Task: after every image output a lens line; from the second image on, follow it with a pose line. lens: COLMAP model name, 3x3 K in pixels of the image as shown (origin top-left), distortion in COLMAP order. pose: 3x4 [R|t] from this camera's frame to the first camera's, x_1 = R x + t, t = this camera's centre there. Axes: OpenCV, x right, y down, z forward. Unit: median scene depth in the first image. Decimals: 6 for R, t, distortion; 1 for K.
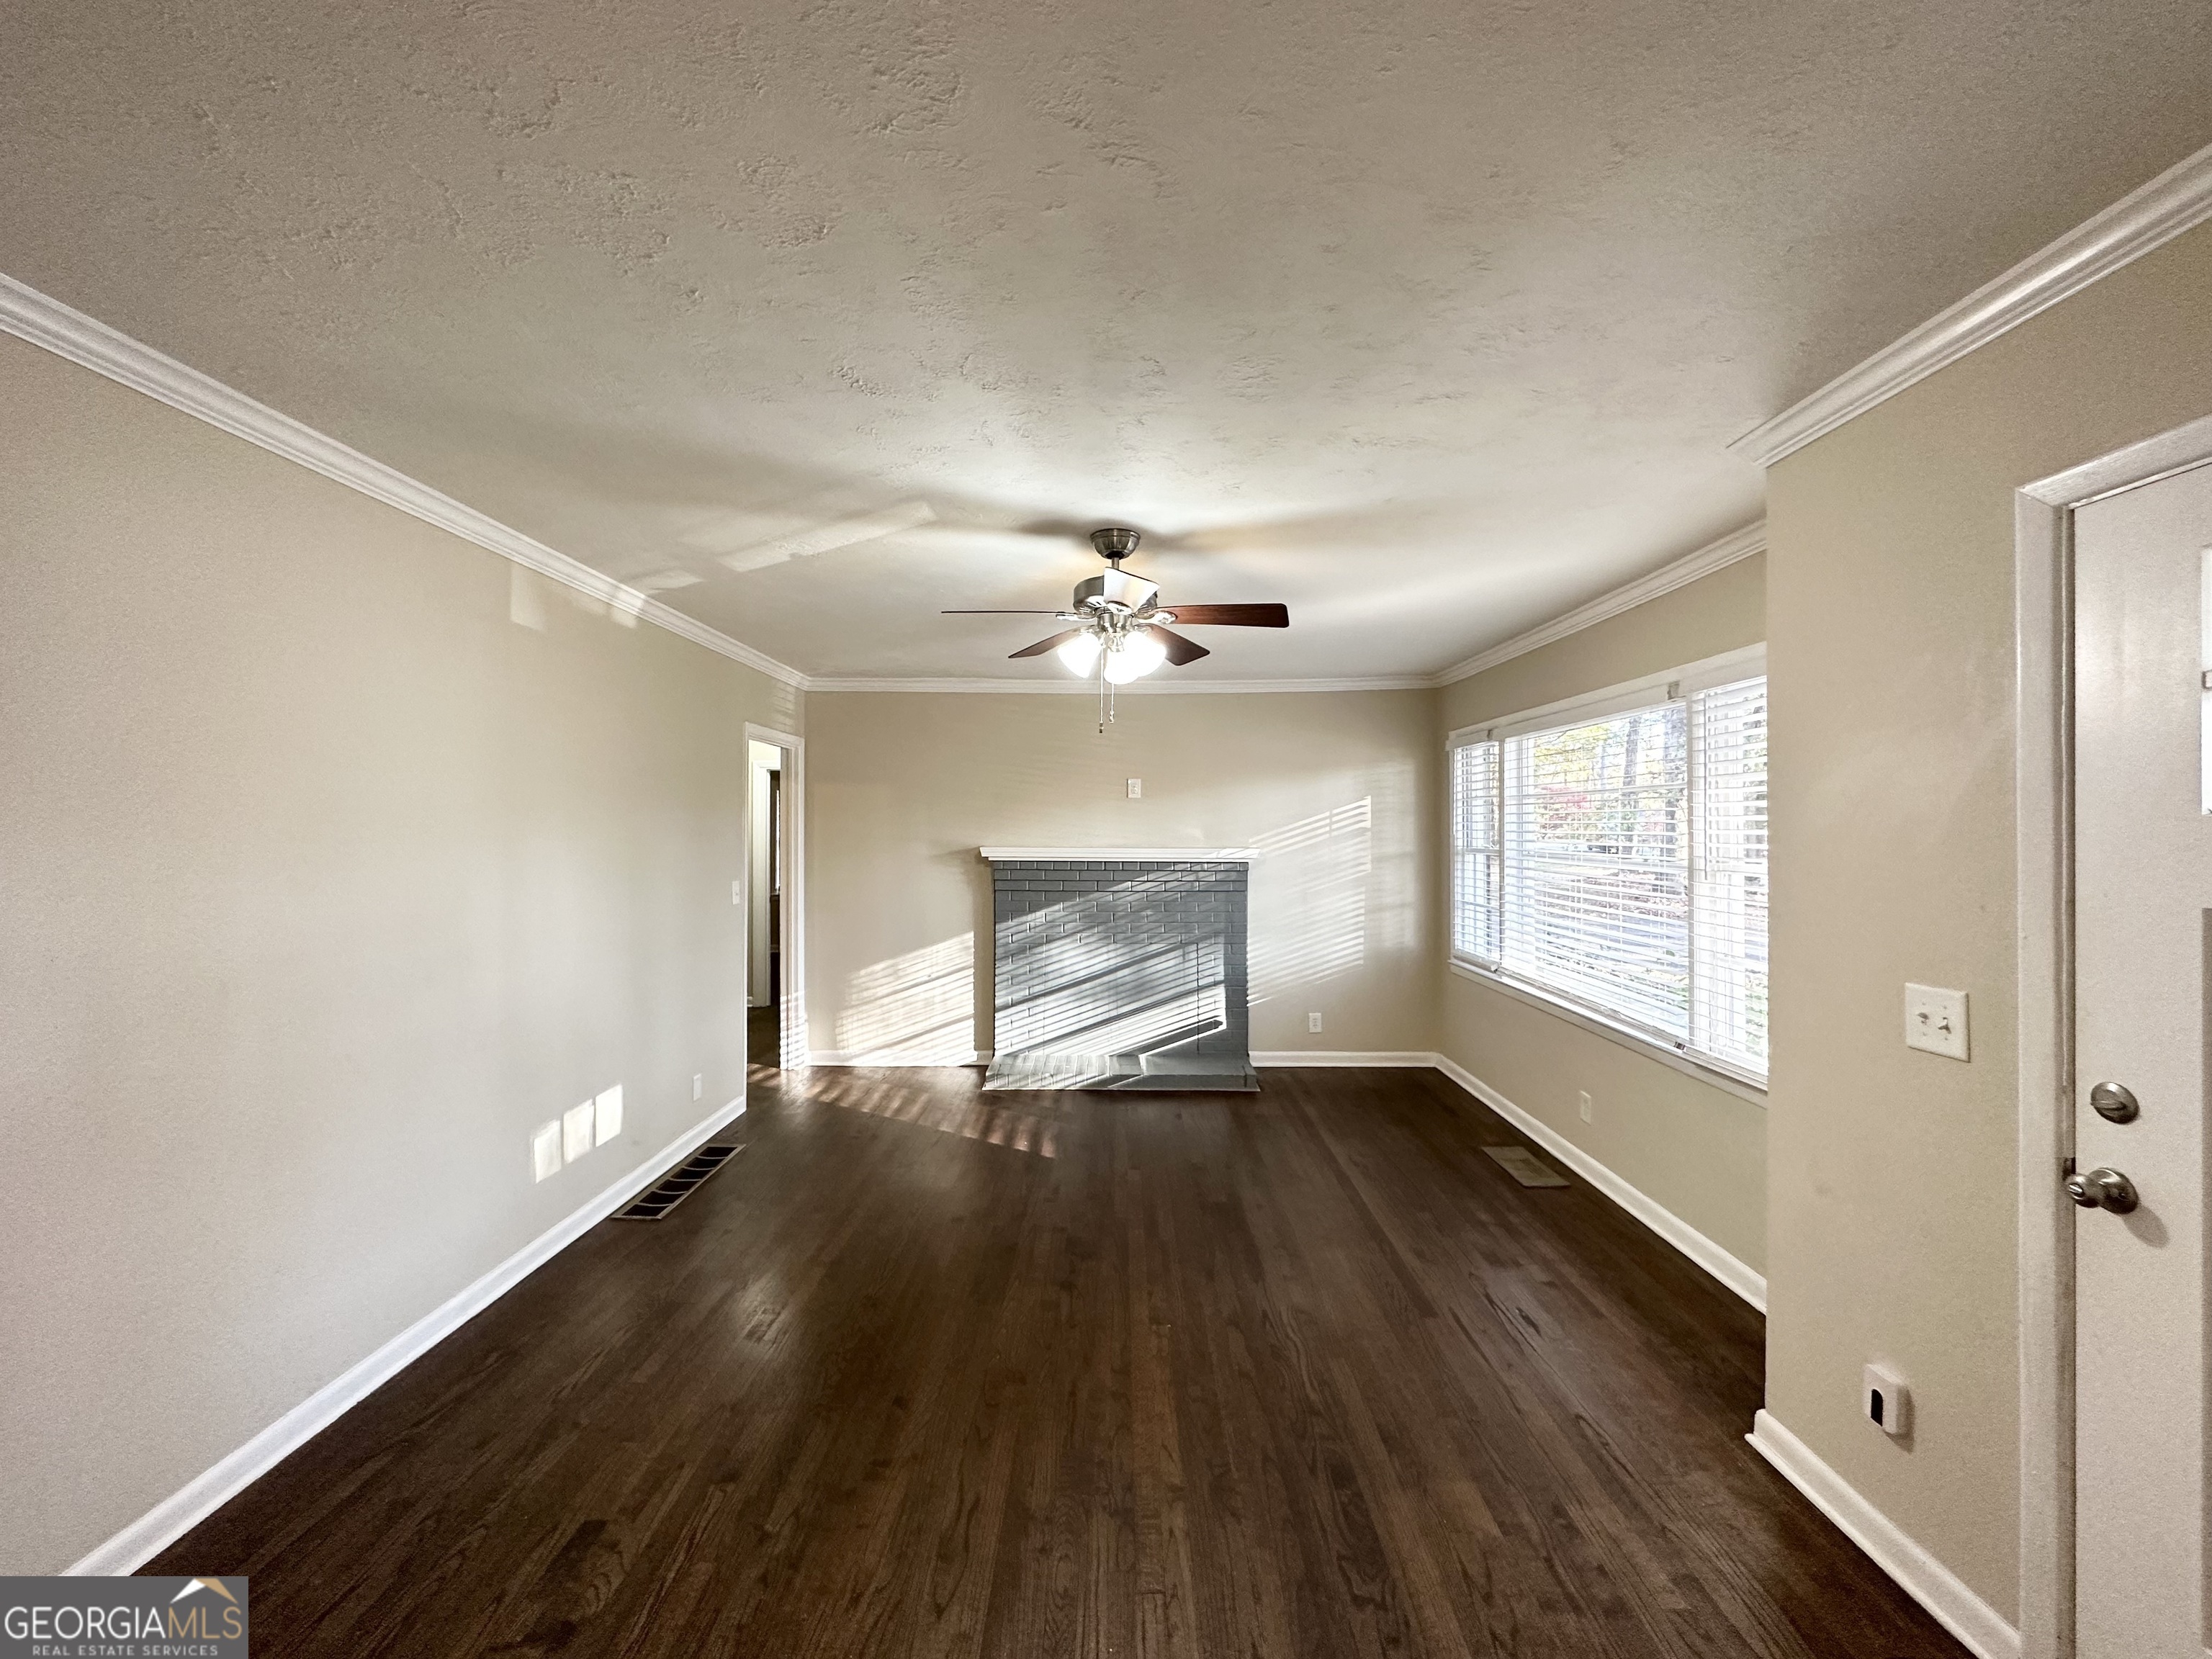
lens RADIAL K [[877.5, 0, 1106.7], [0, 877.5, 827.0], [0, 0, 1]] dist [-0.003017, 0.000354]
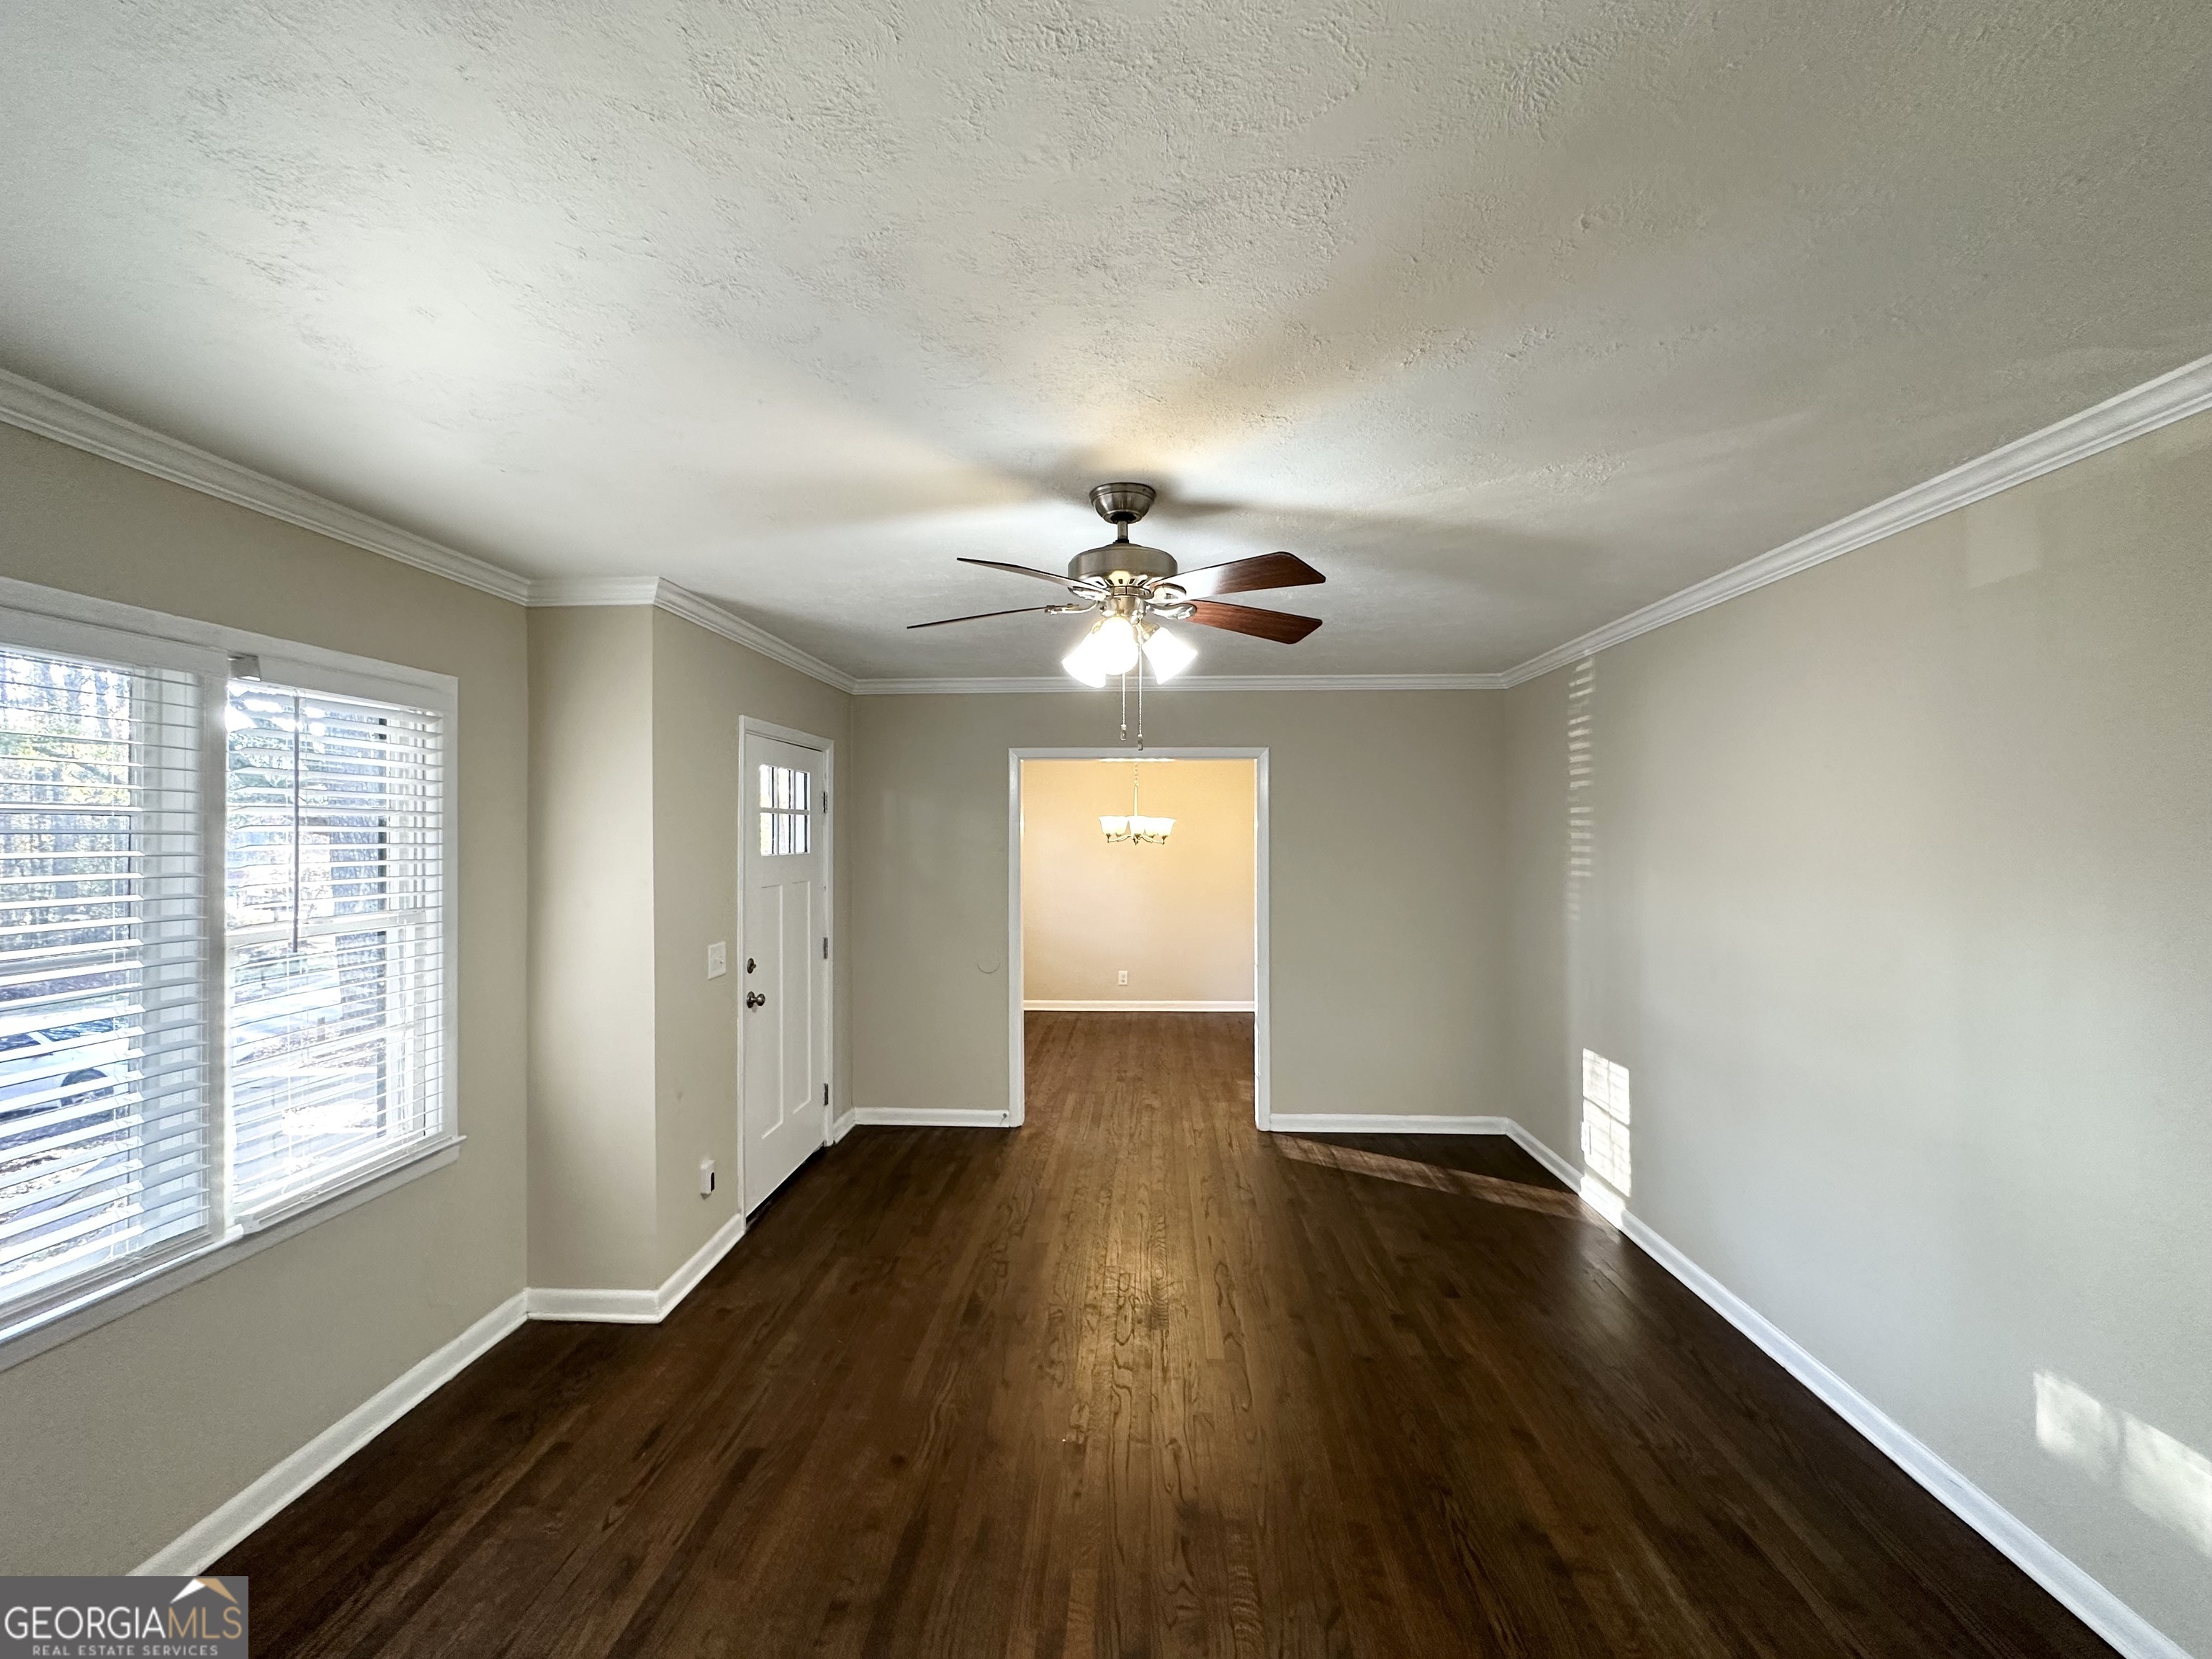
lens RADIAL K [[877.5, 0, 1106.7], [0, 877.5, 827.0], [0, 0, 1]] dist [-0.003017, 0.000354]
pose [[-0.999449, 0.002043, 0.033125, -0.001254], [0.001672, 0.999935, -0.011247, -0.018111], [-0.033146, -0.011185, -0.999388, 0.912455]]
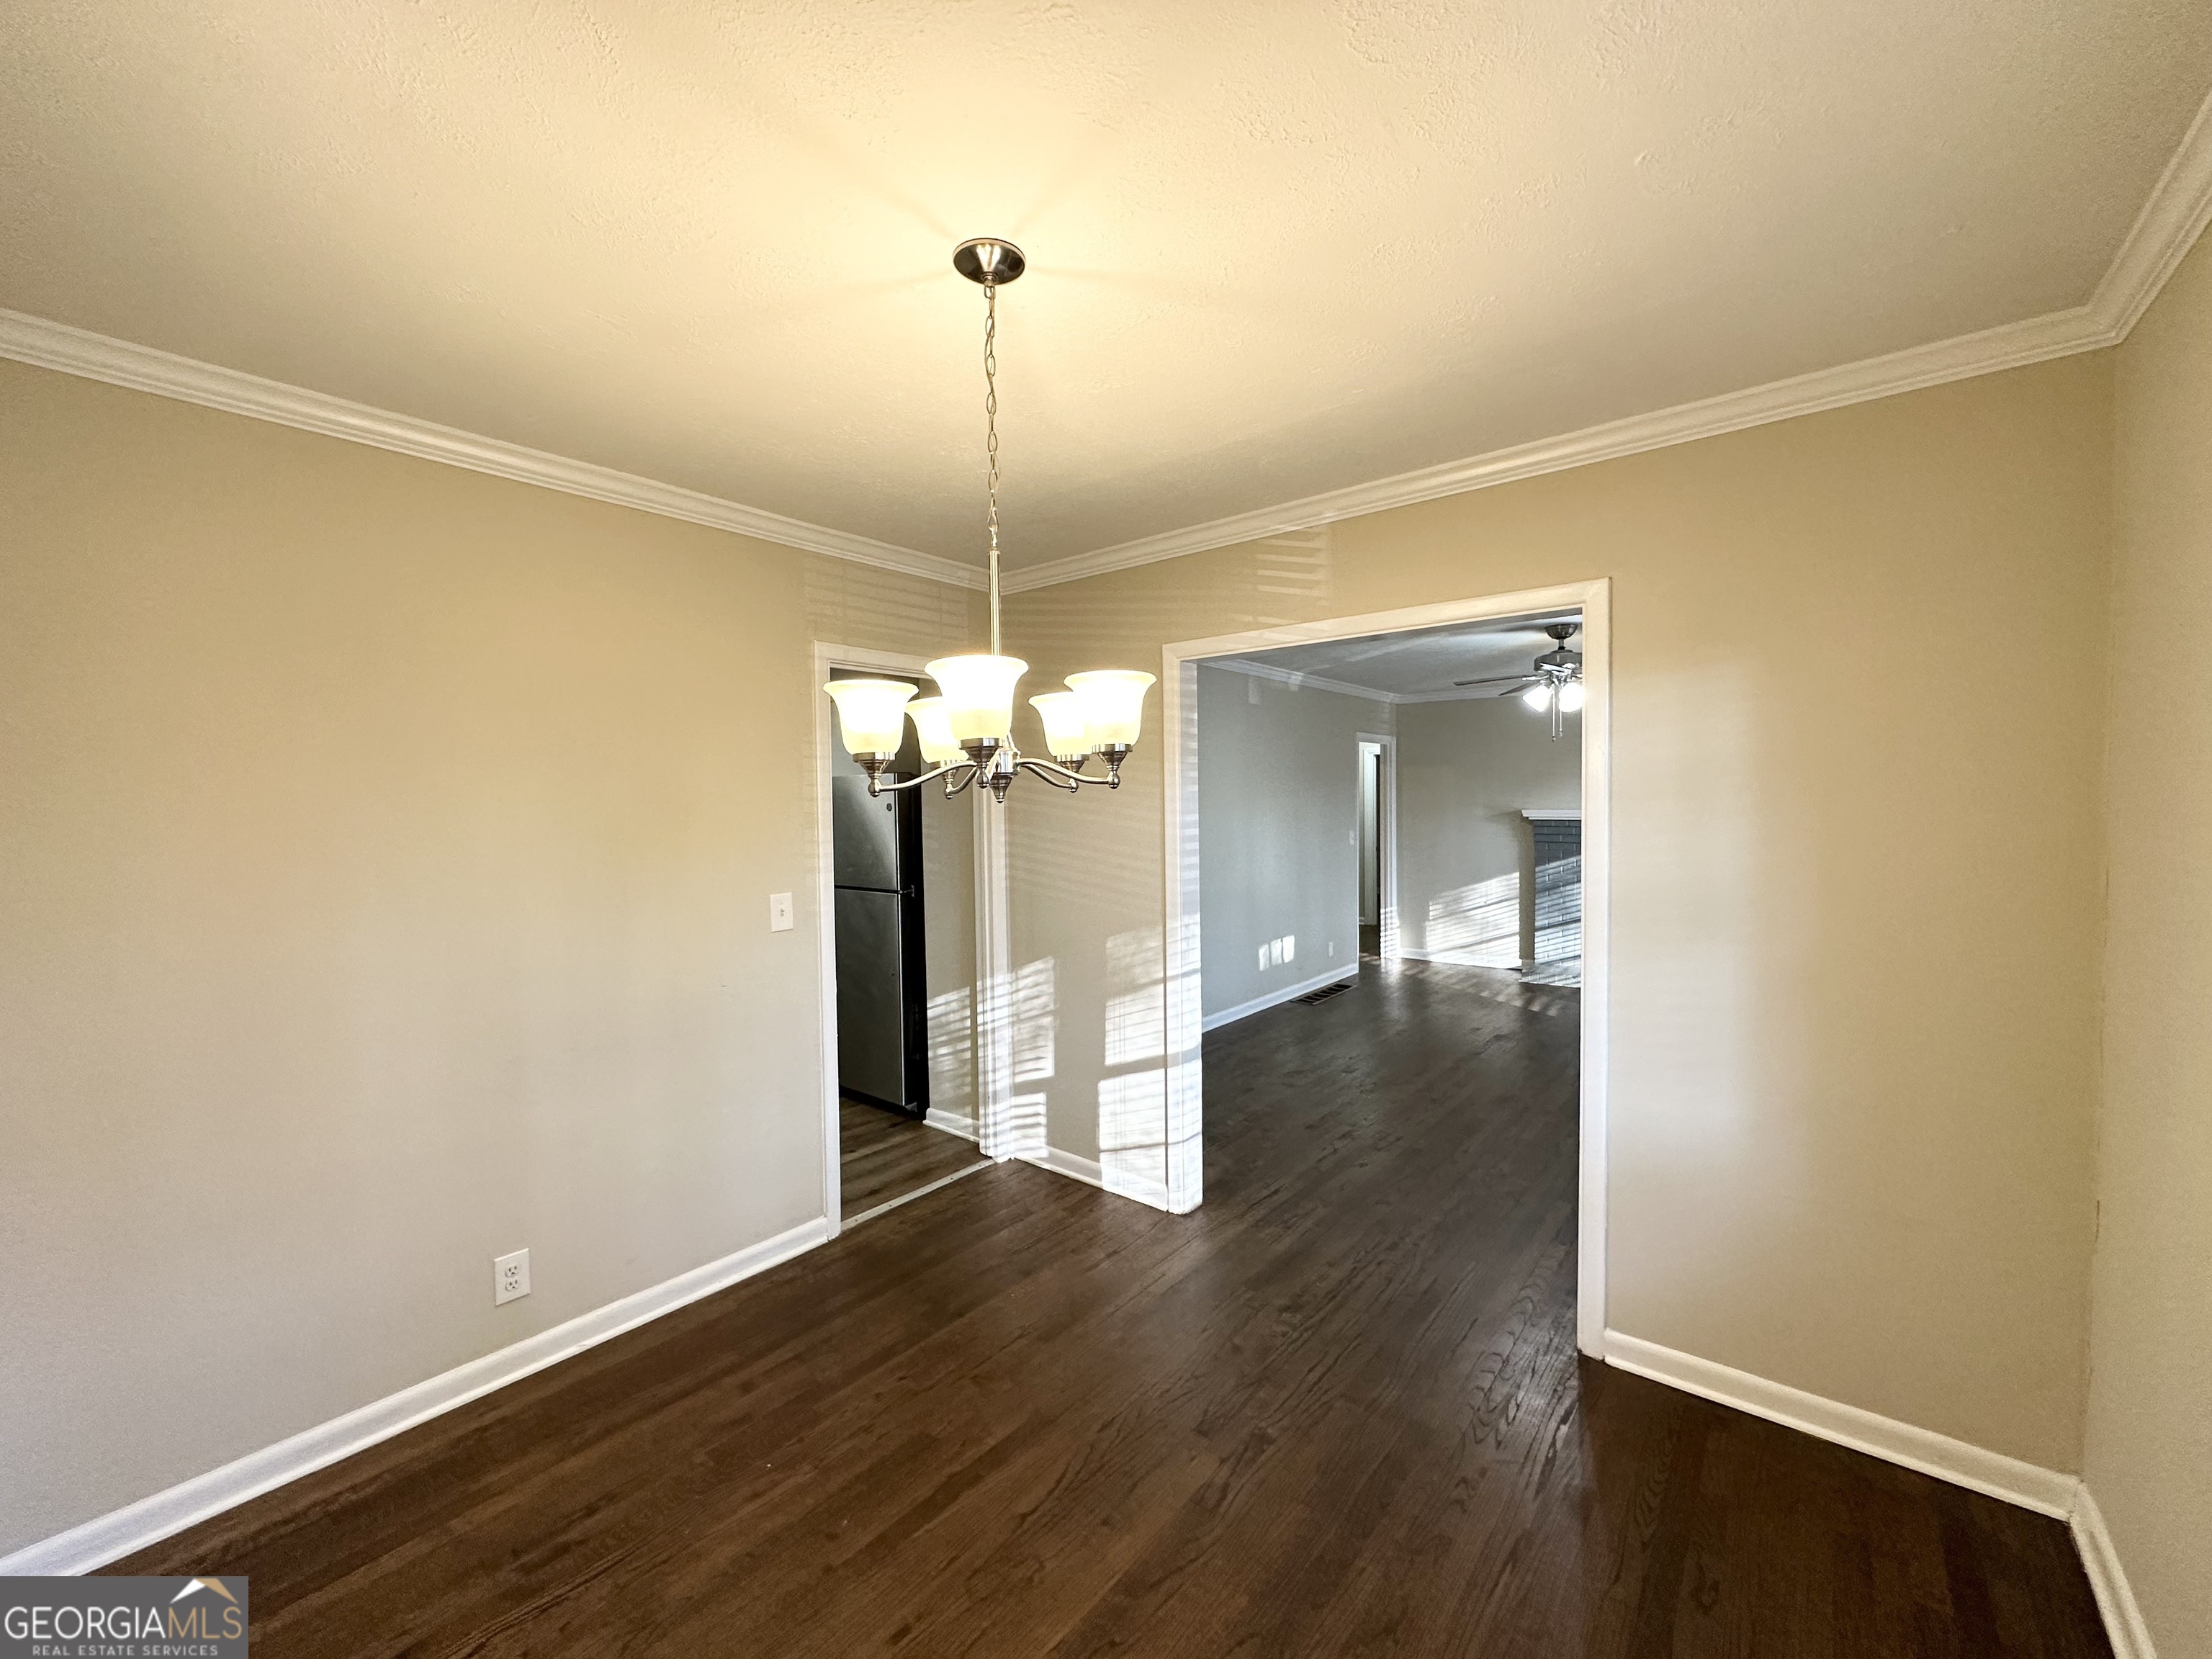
lens RADIAL K [[877.5, 0, 1106.7], [0, 877.5, 827.0], [0, 0, 1]] dist [-0.003017, 0.000354]
pose [[0.782000, 0.008638, -0.623219, 0.199581], [0.015471, 0.999327, 0.033264, -0.005534], [0.623087, -0.035654, 0.781340, -0.468067]]
